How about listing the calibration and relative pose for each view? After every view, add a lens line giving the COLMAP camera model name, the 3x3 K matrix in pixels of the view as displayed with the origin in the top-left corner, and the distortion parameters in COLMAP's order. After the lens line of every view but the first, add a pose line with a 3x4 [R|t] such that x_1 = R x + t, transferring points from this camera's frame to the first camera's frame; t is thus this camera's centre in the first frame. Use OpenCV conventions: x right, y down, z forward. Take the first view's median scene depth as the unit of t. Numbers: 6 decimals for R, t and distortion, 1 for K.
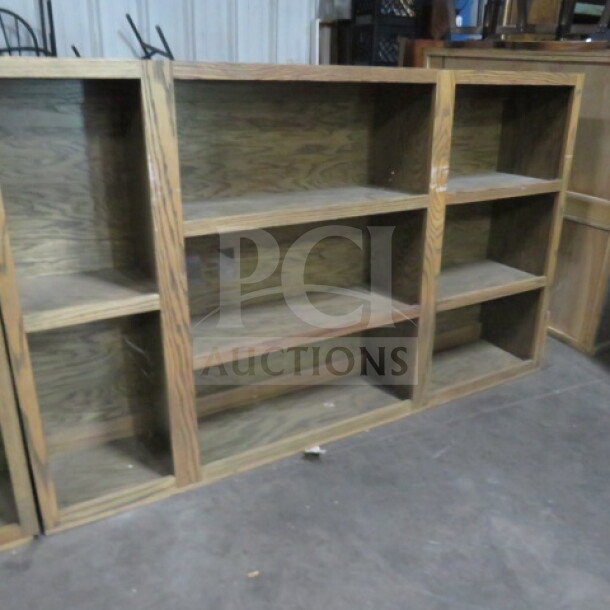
lens RADIAL K [[576.3, 0, 302.4], [0, 576.3, 304.5], [0, 0, 1]] dist [-0.022634, 0.000000]
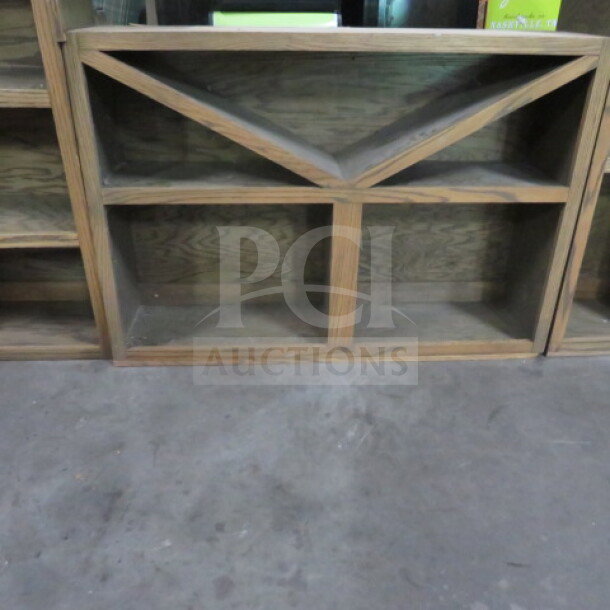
lens RADIAL K [[576.3, 0, 306.2], [0, 576.3, 304.4], [0, 0, 1]] dist [-0.022634, 0.000000]
pose [[0.900694, 0.202933, -0.384146, -0.416383], [-0.152009, 0.975518, 0.158928, 0.169509], [0.406993, -0.084752, 0.909491, -0.236033]]
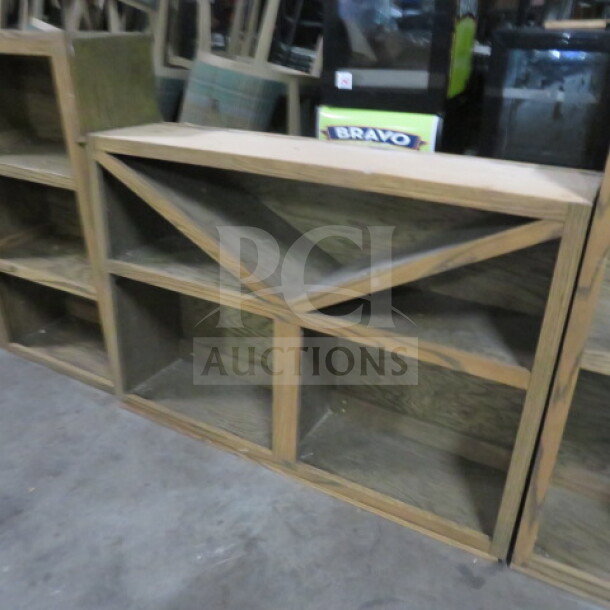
lens RADIAL K [[576.3, 0, 300.4], [0, 576.3, 307.6], [0, 0, 1]] dist [-0.022634, 0.000000]
pose [[0.520461, 0.361750, -0.773471, -0.054807], [-0.313793, 0.923472, 0.220757, -0.073208], [0.794137, 0.127814, 0.594146, 0.115110]]
